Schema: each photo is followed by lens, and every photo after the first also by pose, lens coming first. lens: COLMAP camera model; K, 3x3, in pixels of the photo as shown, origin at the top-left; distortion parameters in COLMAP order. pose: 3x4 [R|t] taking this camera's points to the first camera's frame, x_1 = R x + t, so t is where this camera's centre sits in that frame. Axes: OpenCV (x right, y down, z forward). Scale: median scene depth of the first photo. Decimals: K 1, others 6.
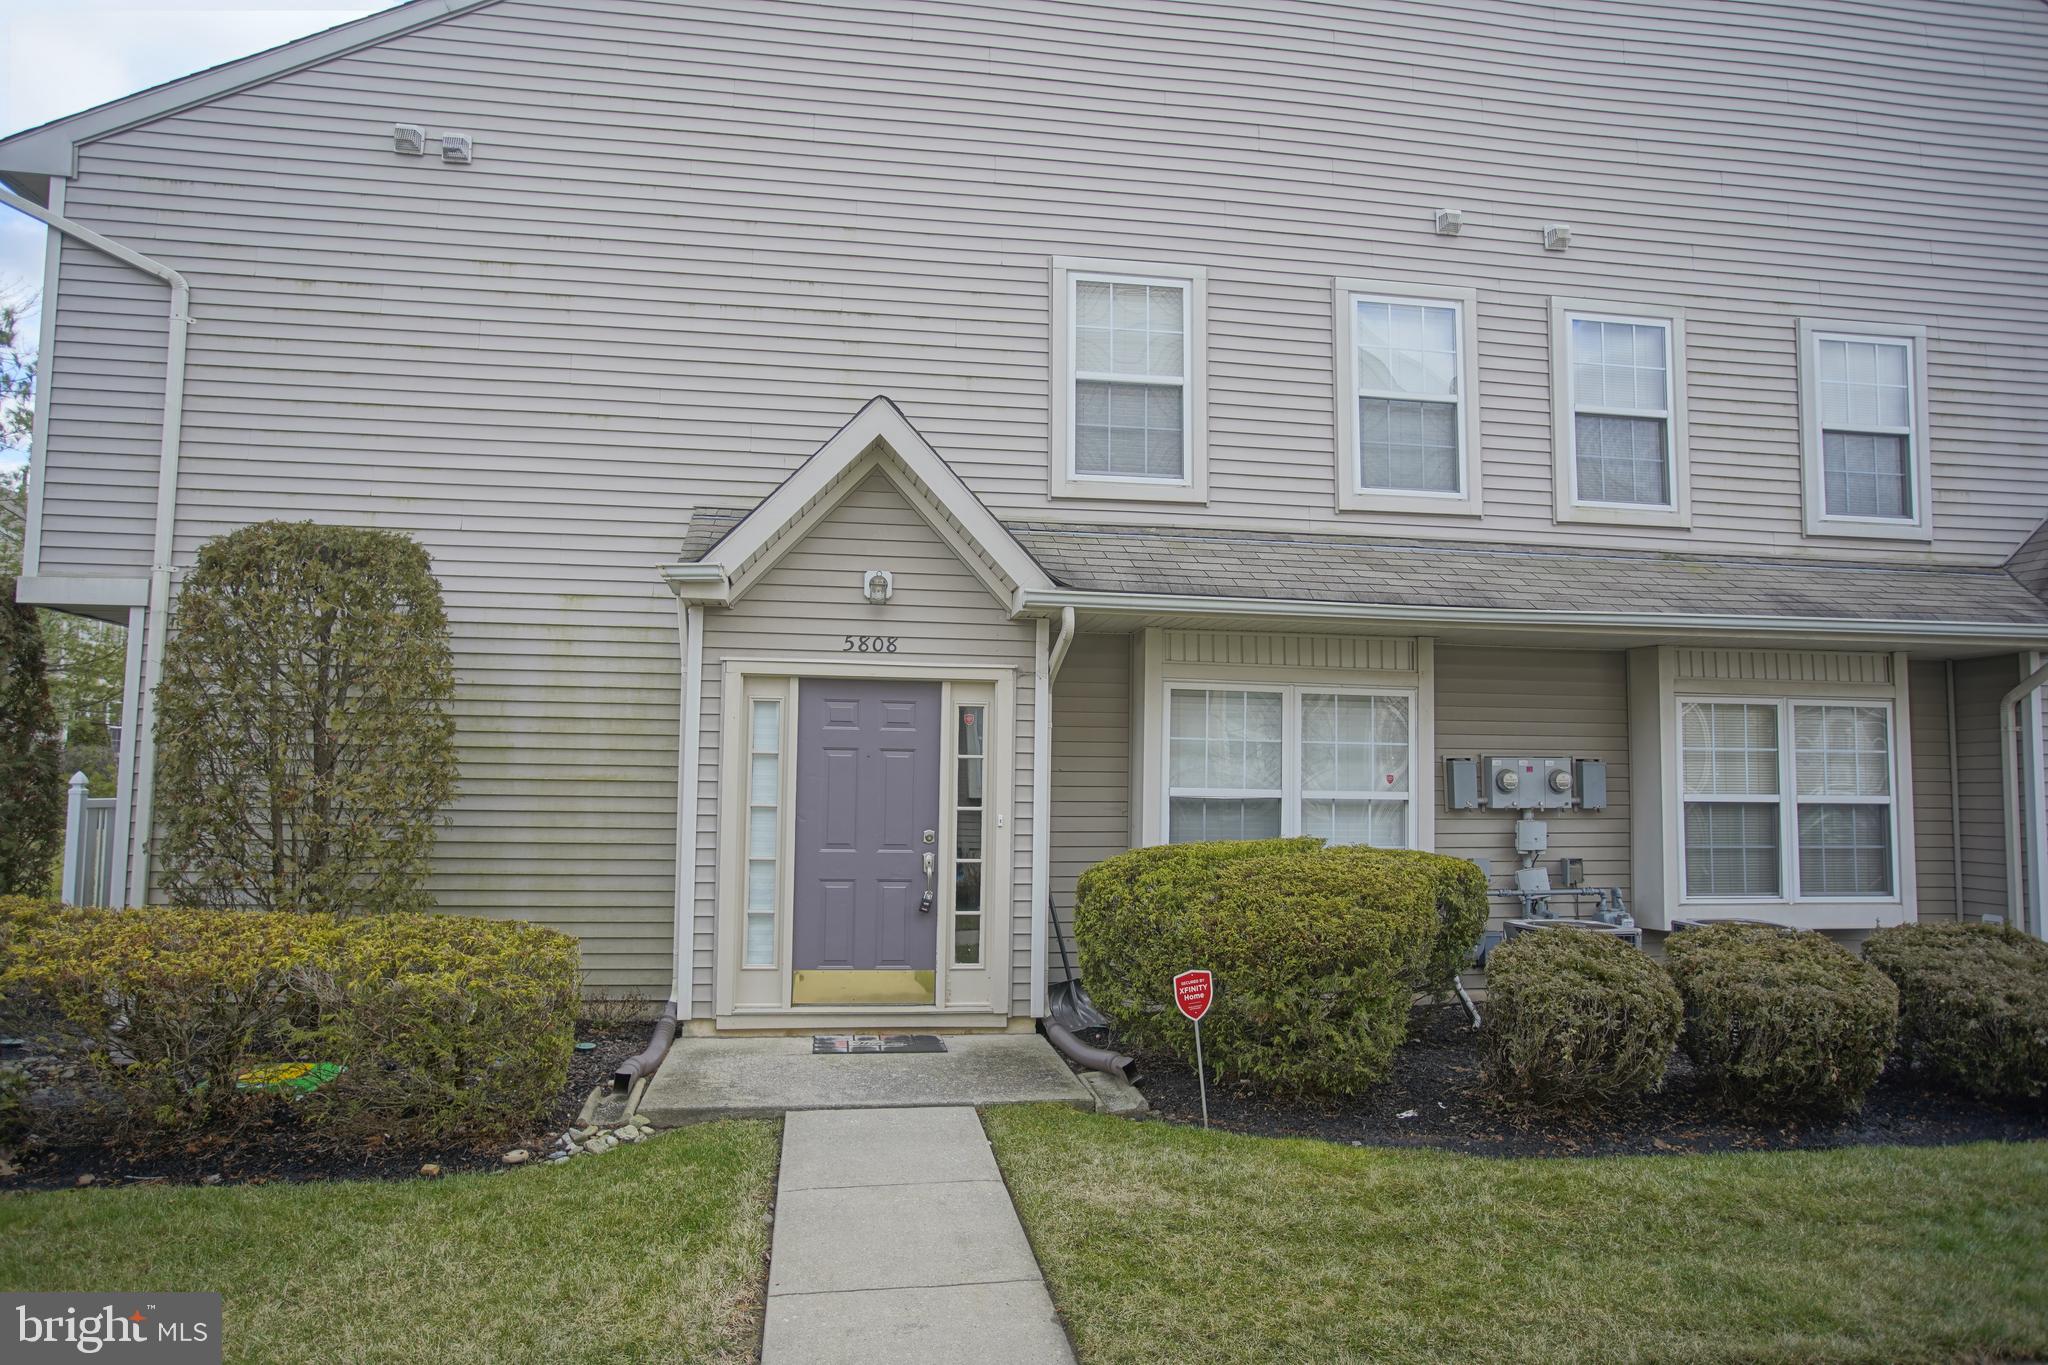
lens RADIAL K [[1232.3, 0, 1024.0], [0, 1232.3, 682.5], [0, 0, 1]] dist [-0.048411, -0.000353]
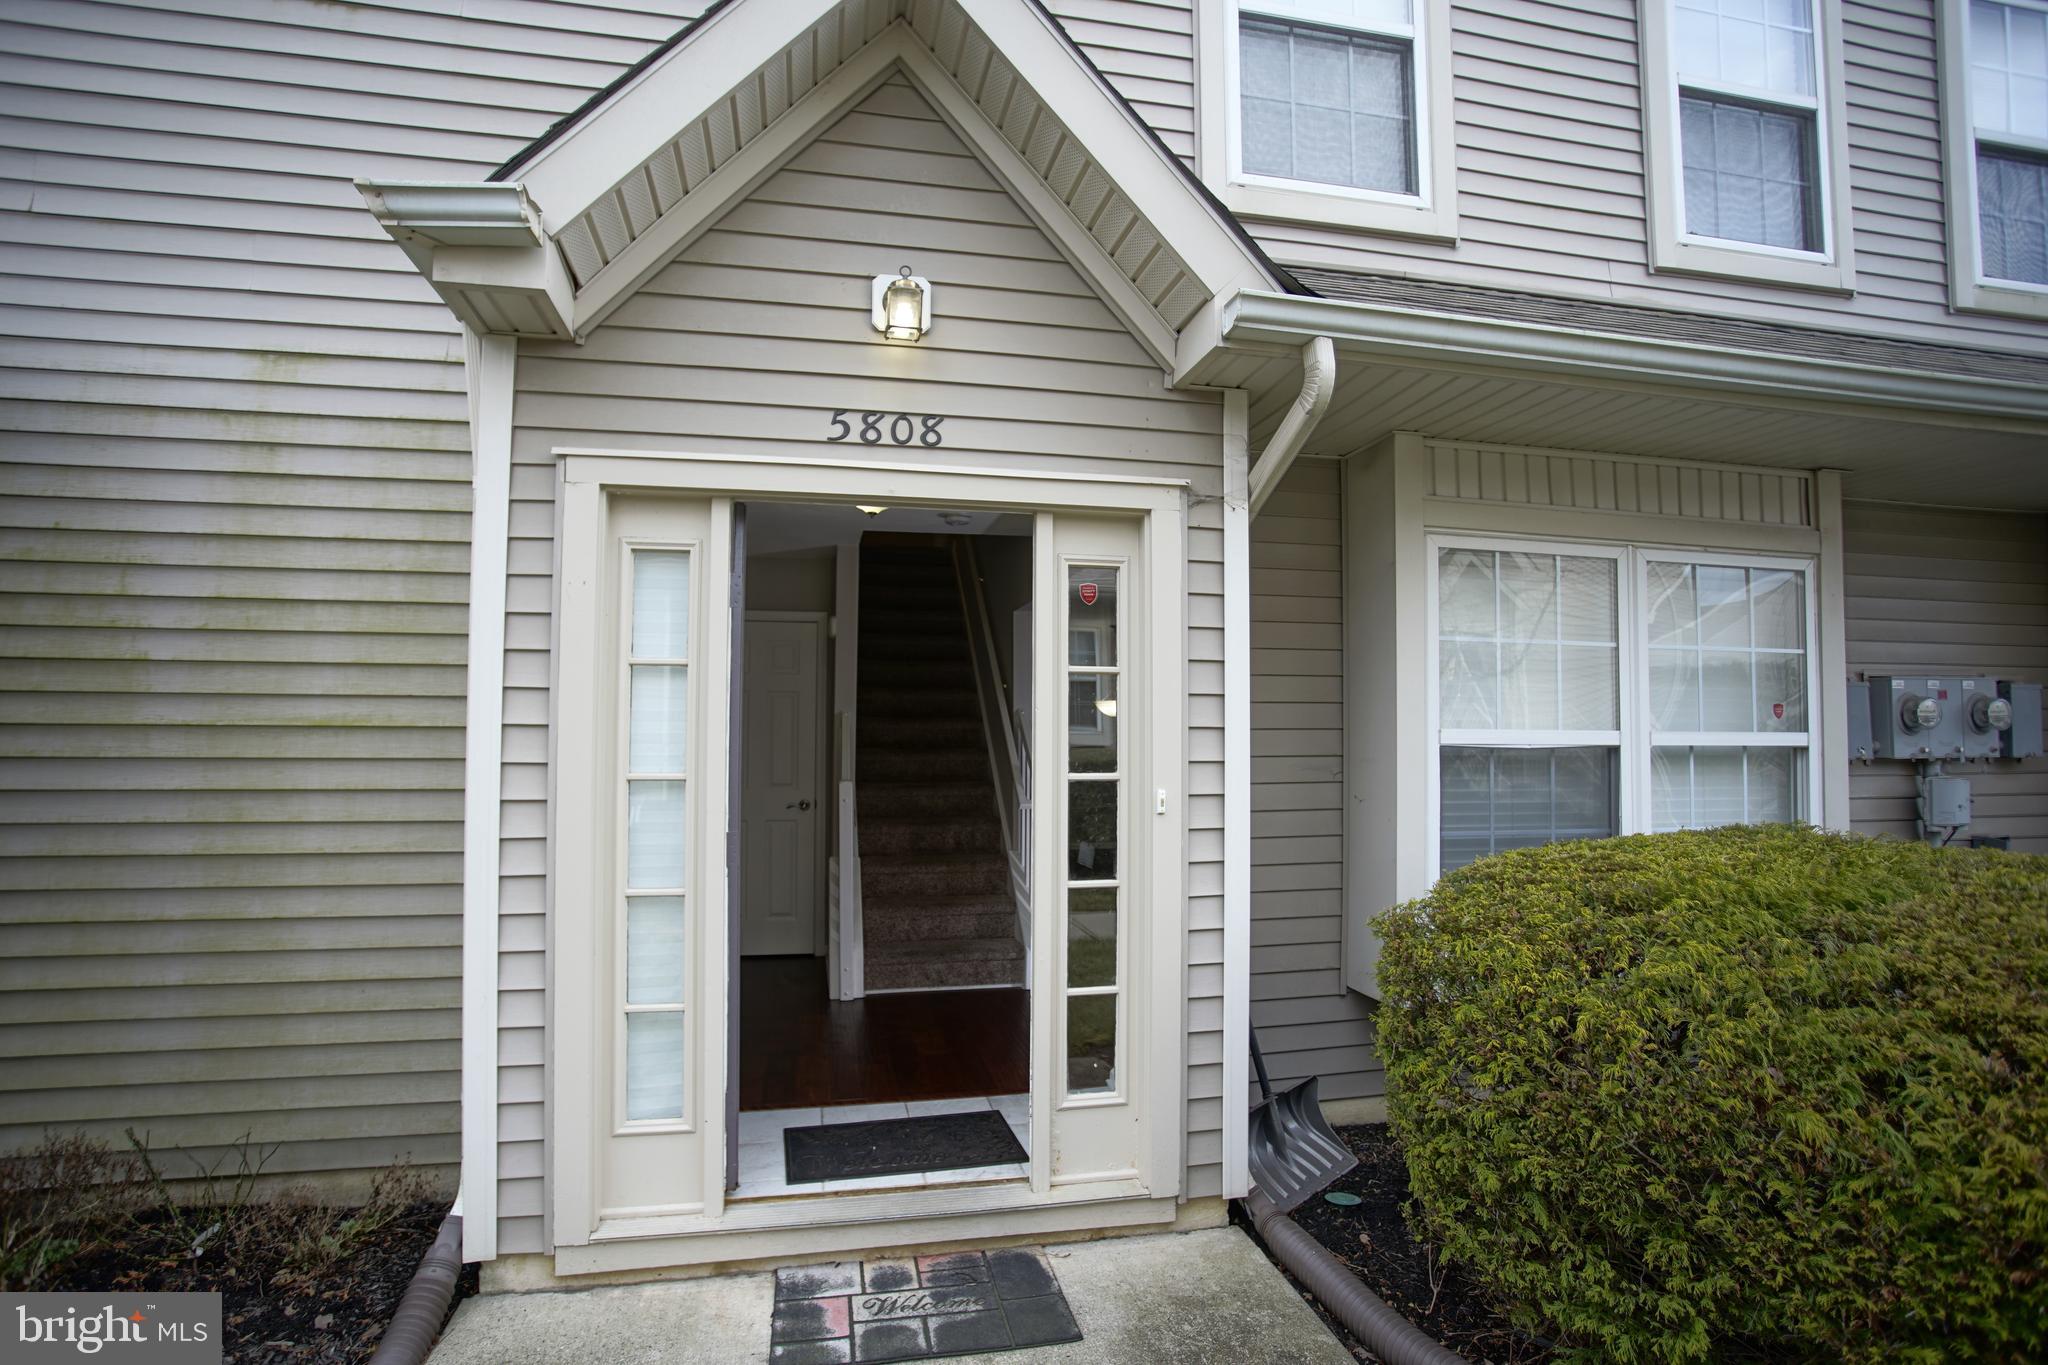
lens RADIAL K [[1007.5, 0, 1017.2], [0, 1007.5, 684.2], [0, 0, 1]] dist [-0.074982, 0.037908]
pose [[0.998404, -0.007191, 0.056012, -0.096459], [0.005170, 0.999333, 0.036141, 0.051850], [-0.056234, -0.035794, 0.997776, 0.611813]]
